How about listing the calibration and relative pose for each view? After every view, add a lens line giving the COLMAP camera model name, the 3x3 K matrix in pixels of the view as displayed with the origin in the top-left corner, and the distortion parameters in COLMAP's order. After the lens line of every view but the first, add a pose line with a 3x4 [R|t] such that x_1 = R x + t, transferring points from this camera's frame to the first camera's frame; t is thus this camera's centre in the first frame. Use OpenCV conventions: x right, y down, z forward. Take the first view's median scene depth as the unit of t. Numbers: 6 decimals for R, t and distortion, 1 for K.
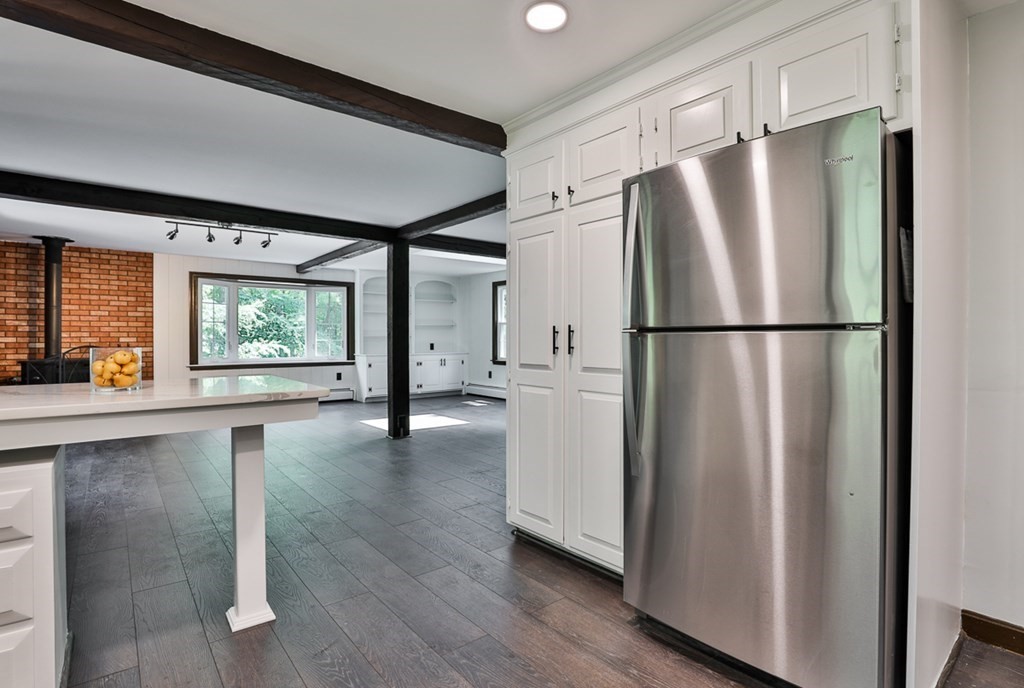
lens RADIAL K [[492.2, 0, 502.1], [0, 492.2, 336.9], [0, 0, 1]] dist [-0.020948, 0.002364]
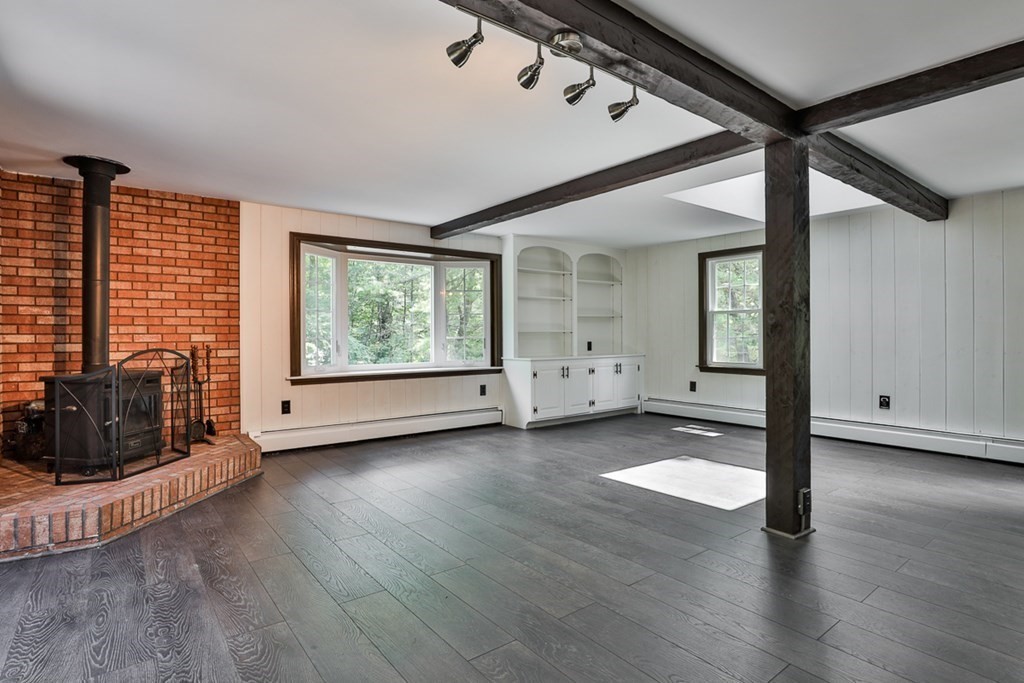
lens RADIAL K [[514.2, 0, 493.4], [0, 514.2, 331.4], [0, 0, 1]] dist [-0.033539, 0.001723]
pose [[0.999263, -0.003871, -0.038196, -0.367532], [0.003721, 0.999985, -0.003995, 0.001252], [0.038211, 0.003850, 0.999262, 0.356579]]
